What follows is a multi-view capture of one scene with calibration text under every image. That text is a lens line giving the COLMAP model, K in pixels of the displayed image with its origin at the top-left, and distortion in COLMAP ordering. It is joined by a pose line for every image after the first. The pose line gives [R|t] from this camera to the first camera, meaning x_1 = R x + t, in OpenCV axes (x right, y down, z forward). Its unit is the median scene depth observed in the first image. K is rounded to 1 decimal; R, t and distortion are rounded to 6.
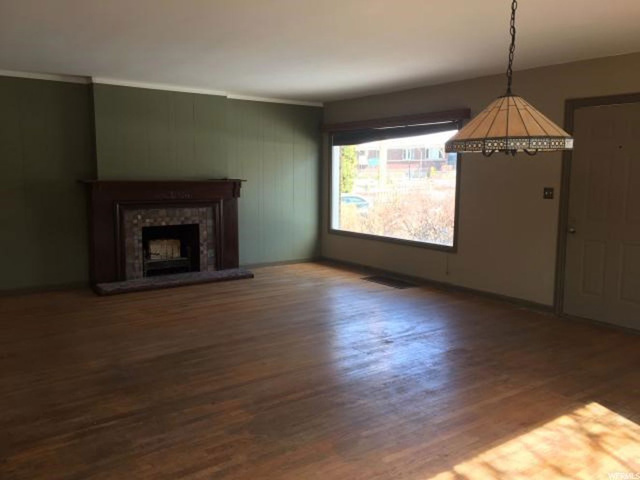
lens RADIAL K [[550.8, 0, 317.2], [0, 550.8, 239.8], [0, 0, 1]] dist [-0.071812, -0.003837]
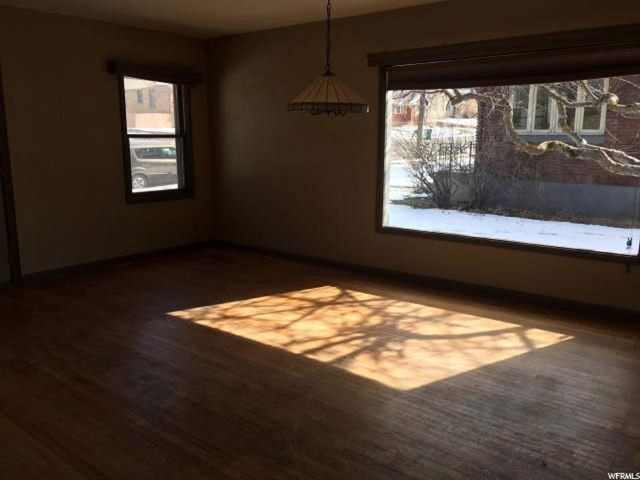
lens RADIAL K [[550.8, 0, 316.7], [0, 550.8, 238.7], [0, 0, 1]] dist [-0.071812, -0.003837]
pose [[-0.281458, -0.206825, 0.937019, -0.895793], [0.131364, 0.958997, 0.251135, -0.165656], [-0.950539, 0.193775, -0.242748, 1.148018]]
